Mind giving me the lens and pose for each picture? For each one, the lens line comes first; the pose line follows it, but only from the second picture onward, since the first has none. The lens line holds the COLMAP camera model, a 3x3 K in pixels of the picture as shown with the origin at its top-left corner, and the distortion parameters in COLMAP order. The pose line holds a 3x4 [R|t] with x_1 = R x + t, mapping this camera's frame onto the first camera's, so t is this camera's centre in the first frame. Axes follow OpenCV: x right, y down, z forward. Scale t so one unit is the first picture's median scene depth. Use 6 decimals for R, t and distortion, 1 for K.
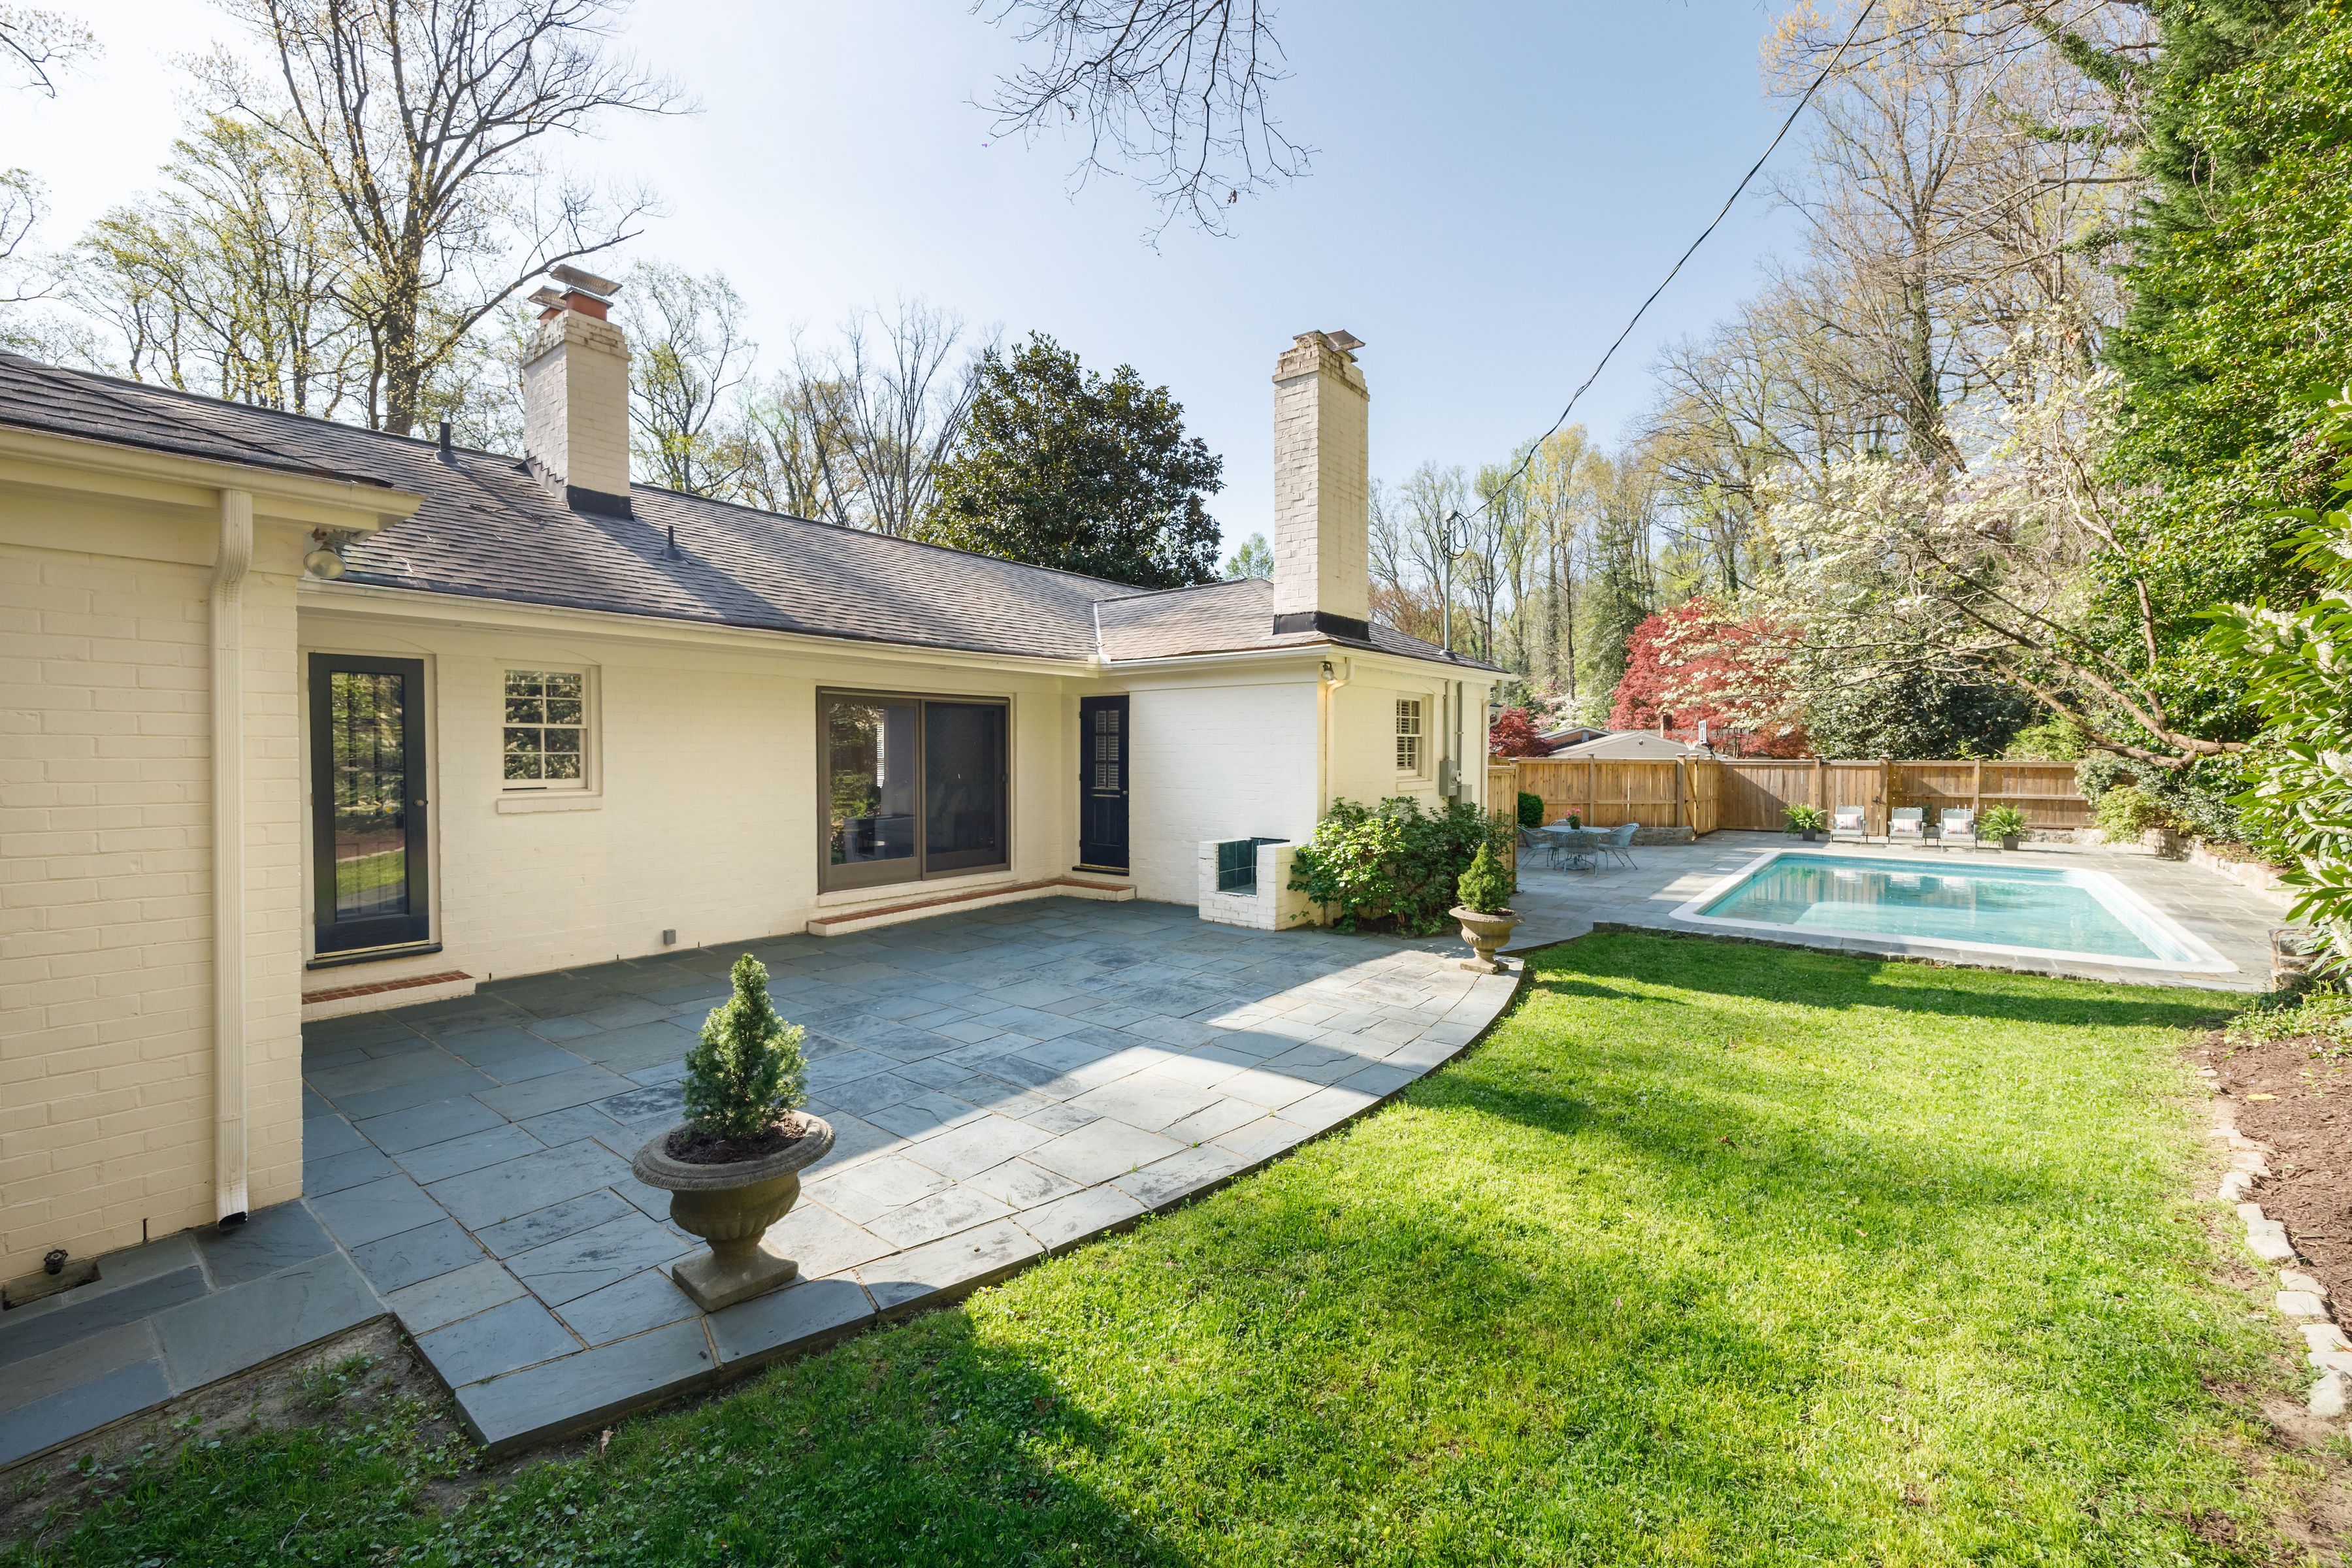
lens RADIAL K [[962.2, 0, 1179.5], [0, 962.2, 777.2], [0, 0, 1]] dist [-0.000639, -0.000238]
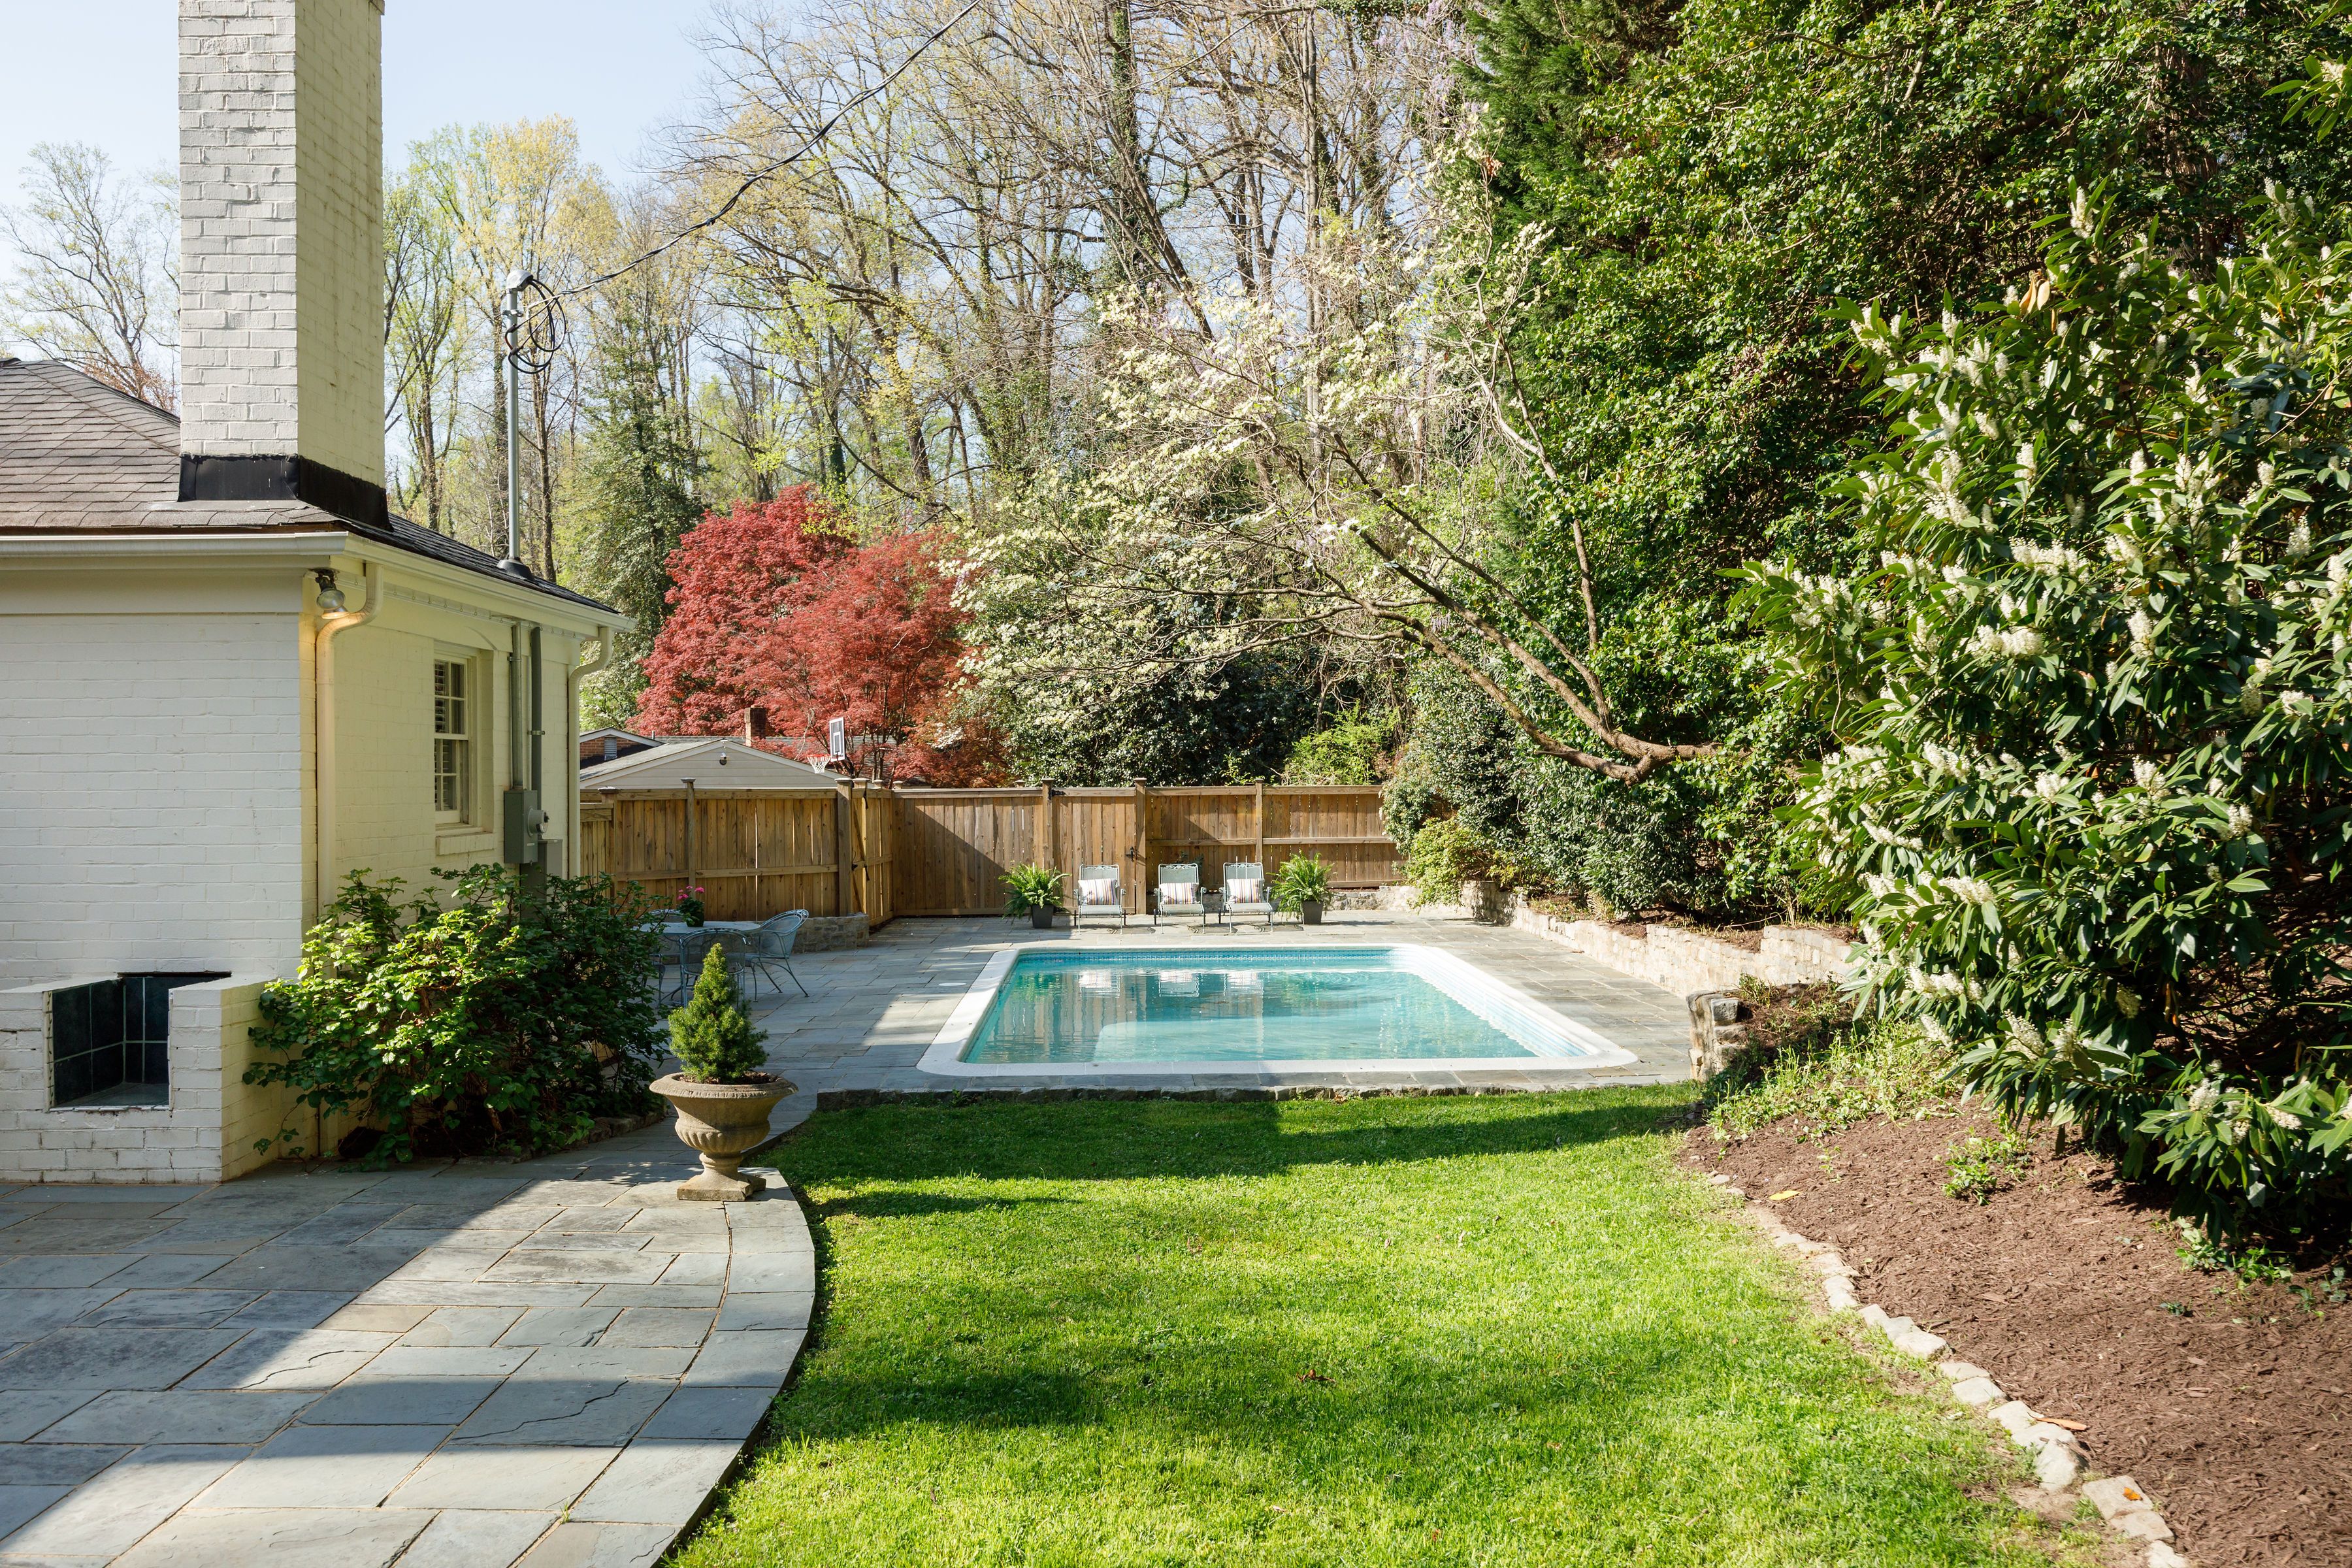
lens RADIAL K [[2043.3, 0, 1176.0], [0, 2043.3, 784.0], [0, 0, 1]] dist [-0.014844, 0.002313]
pose [[0.773606, -0.009768, 0.633592, -0.136766], [0.026248, 0.999517, -0.016639, 0.006470], [-0.633123, 0.029503, 0.773489, 0.011187]]
